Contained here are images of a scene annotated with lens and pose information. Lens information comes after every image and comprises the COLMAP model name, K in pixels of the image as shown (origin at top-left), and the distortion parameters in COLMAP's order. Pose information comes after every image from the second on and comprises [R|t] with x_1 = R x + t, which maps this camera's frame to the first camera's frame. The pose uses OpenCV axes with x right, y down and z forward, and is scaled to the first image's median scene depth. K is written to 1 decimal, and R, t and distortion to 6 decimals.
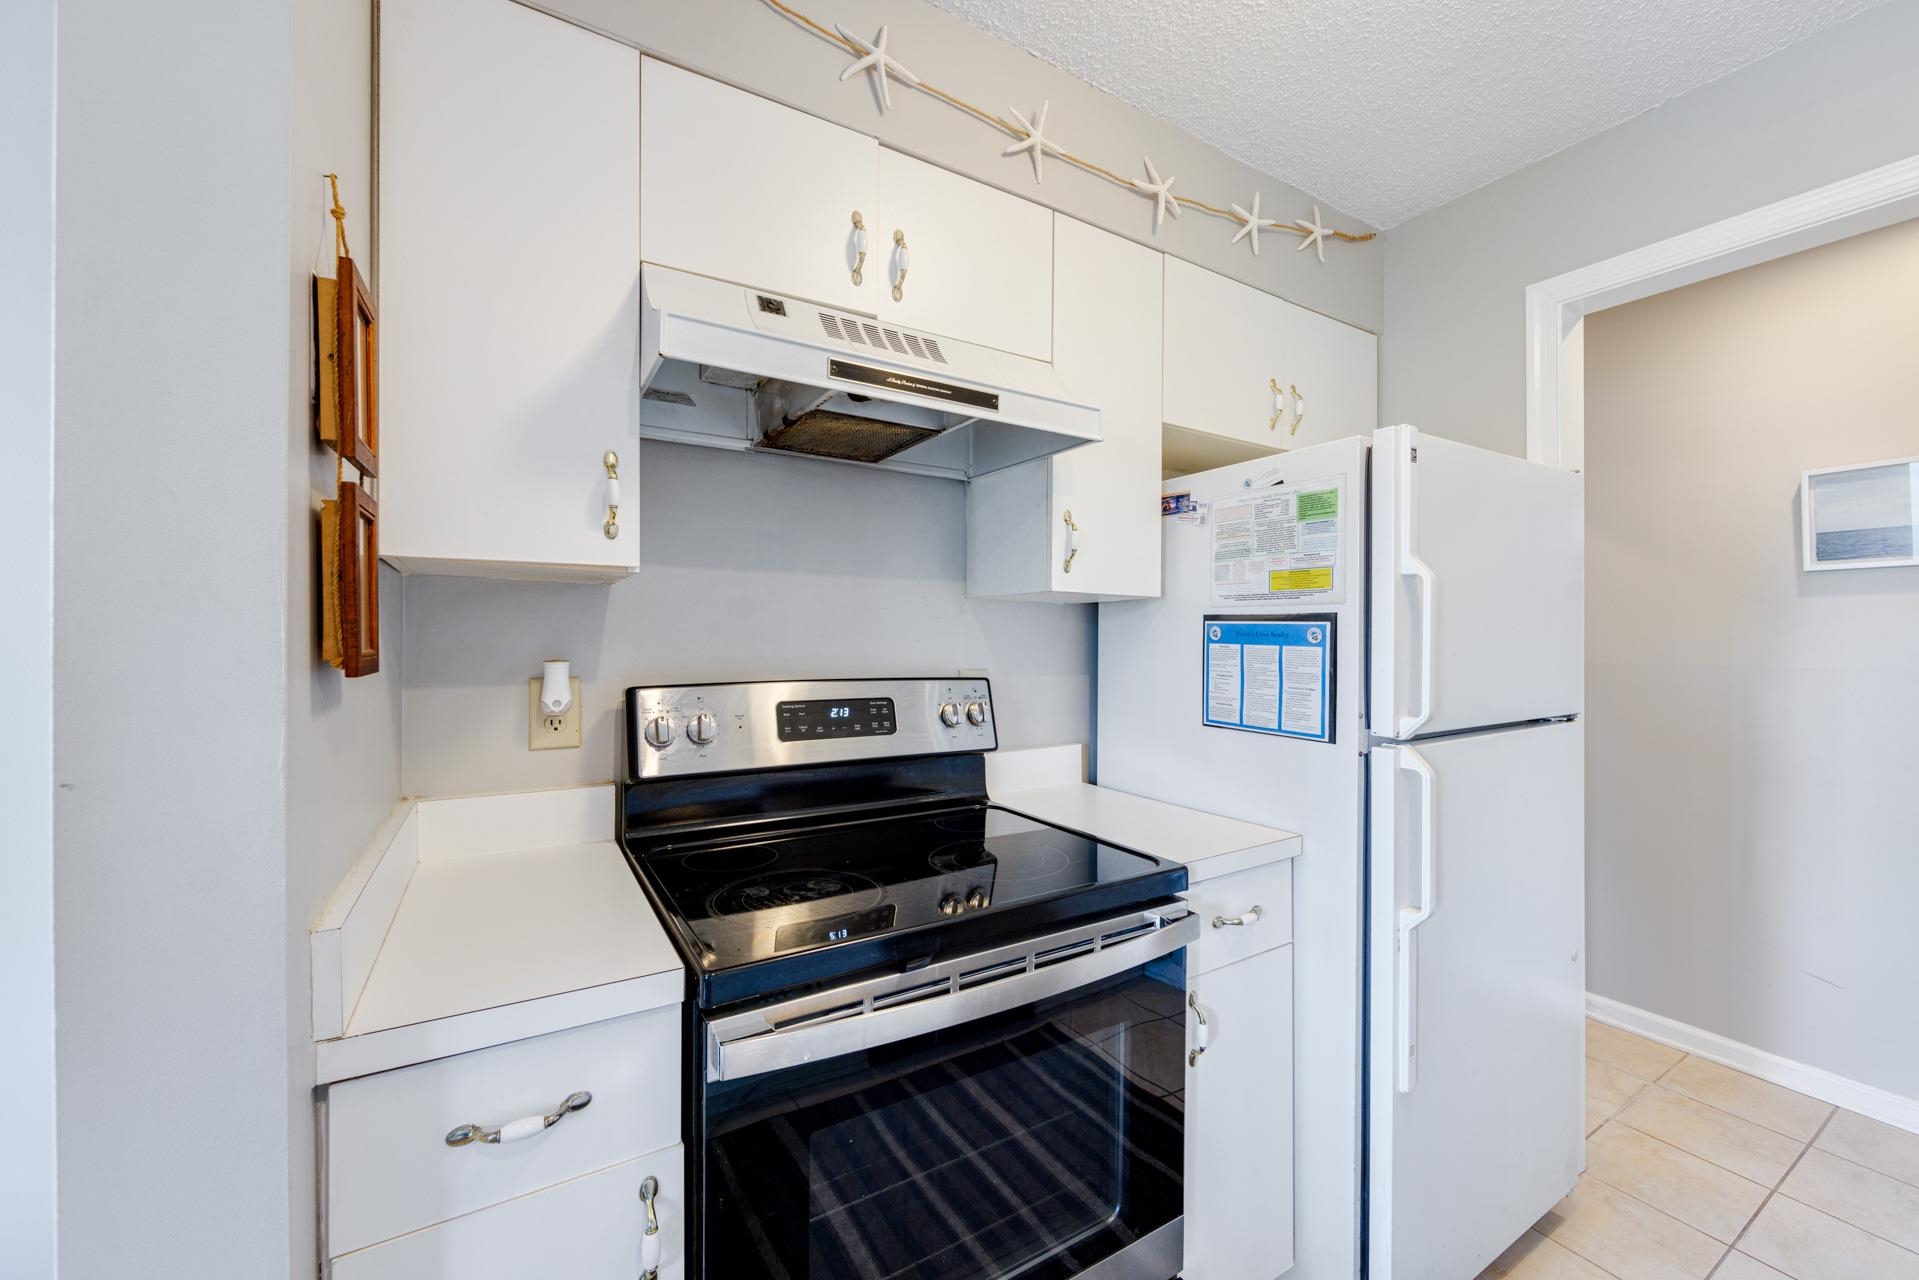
lens RADIAL K [[750.5, 0, 959.5], [0, 750.5, 640.7], [0, 0, 1]] dist [-0.001388, -0.000809]
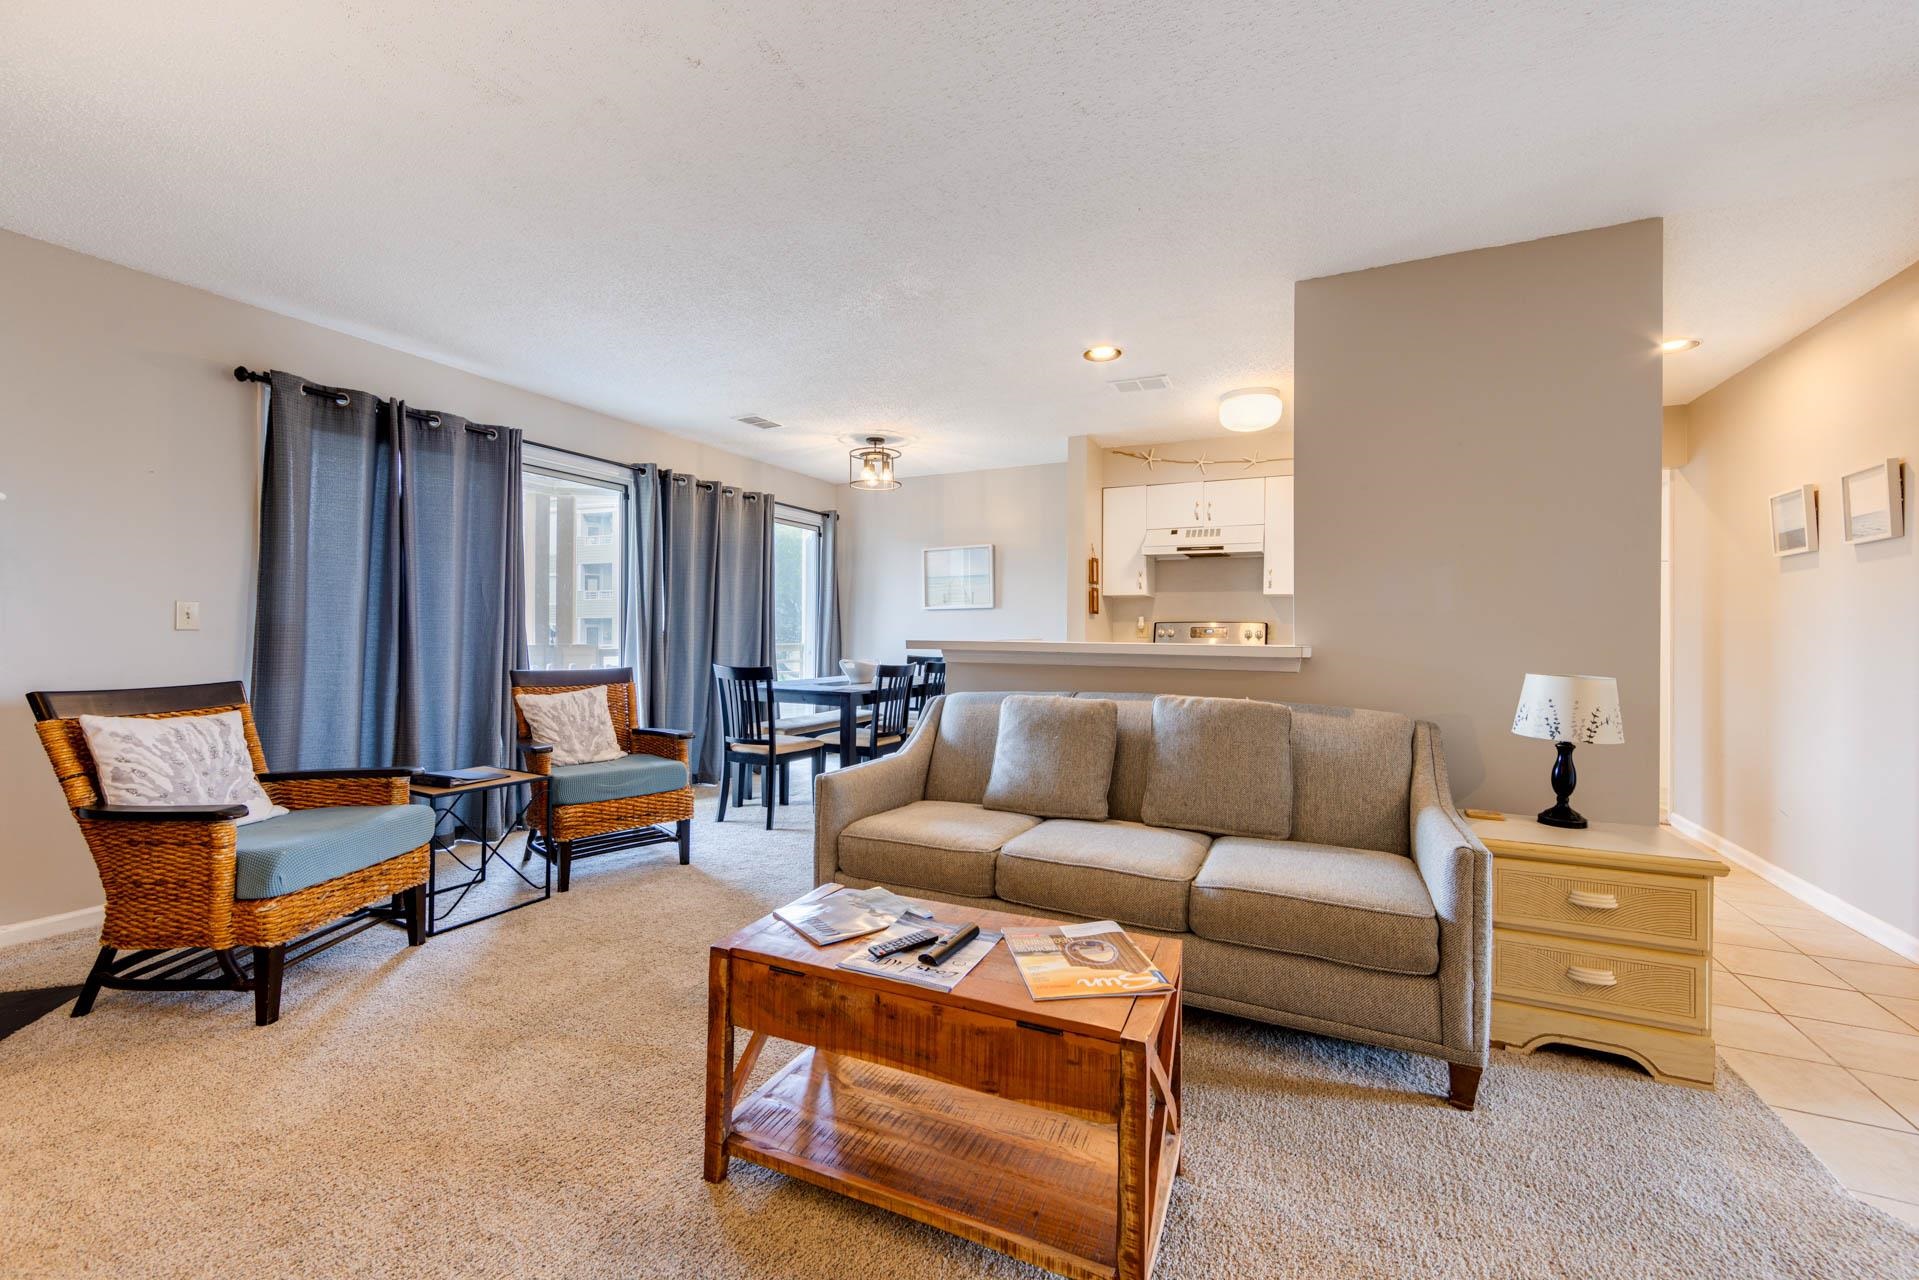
lens RADIAL K [[750.5, 0, 965.8], [0, 750.5, 631.3], [0, 0, 1]] dist [-0.001388, -0.000809]
pose [[0.547500, 0.001282, -0.836805, 2.327142], [-0.005965, 0.999979, -0.002370, 0.119641], [0.836784, 0.006289, 0.547497, -2.030137]]
